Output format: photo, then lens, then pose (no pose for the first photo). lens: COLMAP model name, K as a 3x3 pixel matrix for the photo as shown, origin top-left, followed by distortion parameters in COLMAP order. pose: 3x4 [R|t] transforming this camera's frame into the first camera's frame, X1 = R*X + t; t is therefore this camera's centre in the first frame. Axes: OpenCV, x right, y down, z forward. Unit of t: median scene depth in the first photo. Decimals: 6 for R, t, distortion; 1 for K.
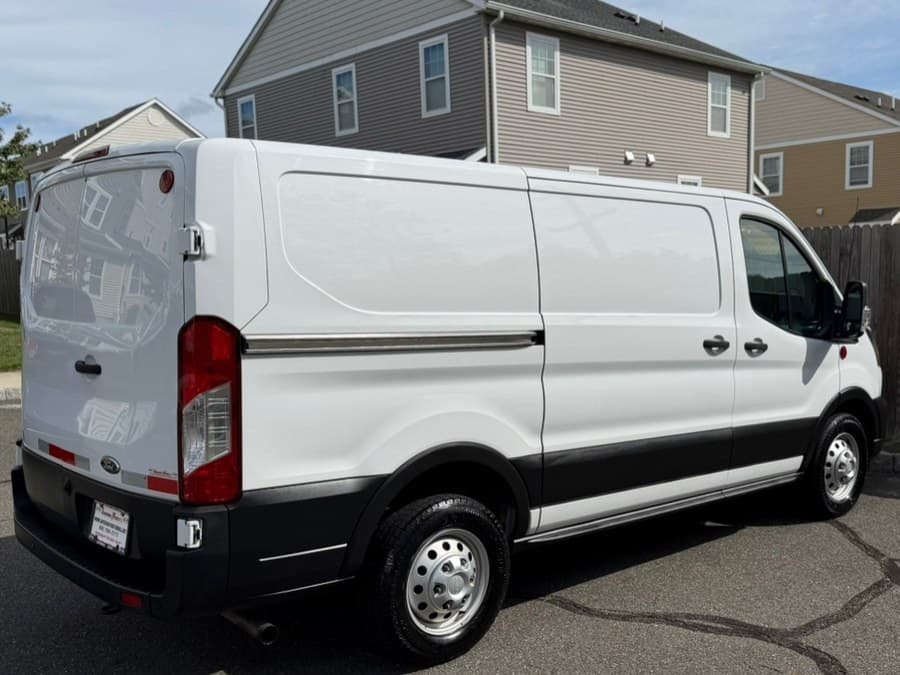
lens RADIAL K [[1014.4, 0, 509.2], [0, 1014.4, 415.1], [0, 0, 1]] dist [0.220818, -0.596582]
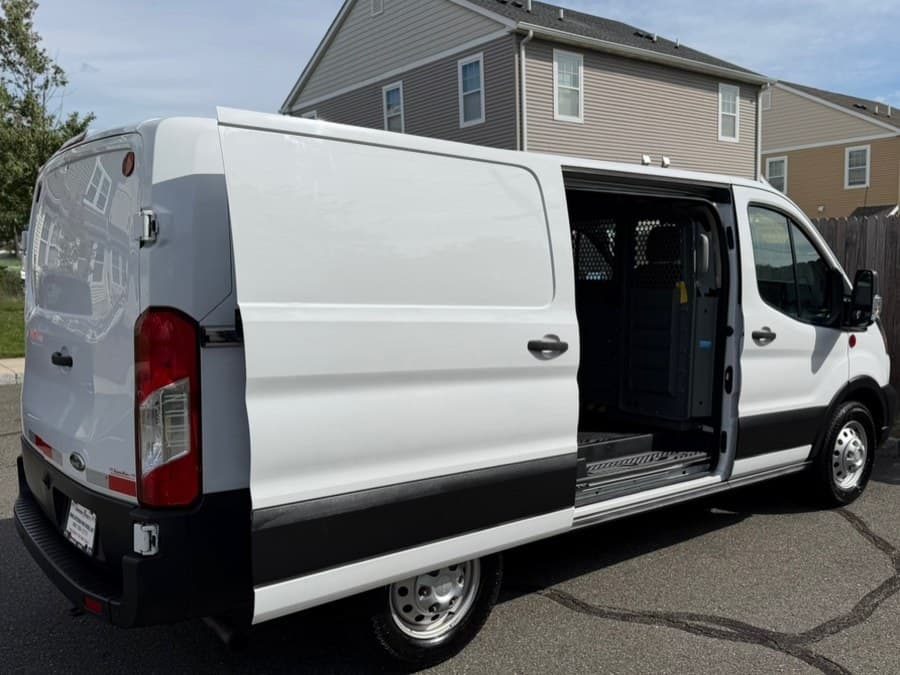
lens RADIAL K [[881.0, 0, 481.4], [0, 881.0, 387.1], [0, 0, 1]] dist [0.138996, -0.314470]
pose [[0.997629, 0.006258, -0.068540, 0.035119], [-0.006388, 0.999978, -0.001685, -0.017212], [0.068528, 0.002119, 0.997647, 0.155646]]
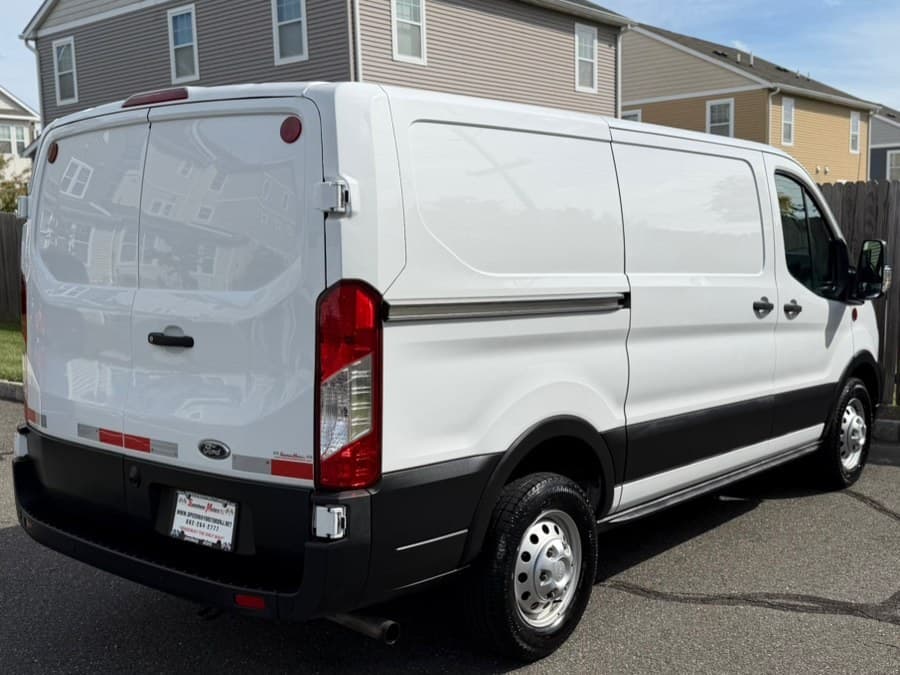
lens RADIAL K [[1103.3, 0, 477.2], [0, 1103.3, 376.3], [0, 0, 1]] dist [0.205746, -0.502816]
pose [[0.990807, -0.021100, 0.133627, -0.226928], [0.022901, 0.999666, -0.011957, 0.001706], [-0.133330, 0.014908, 0.990960, 0.018596]]
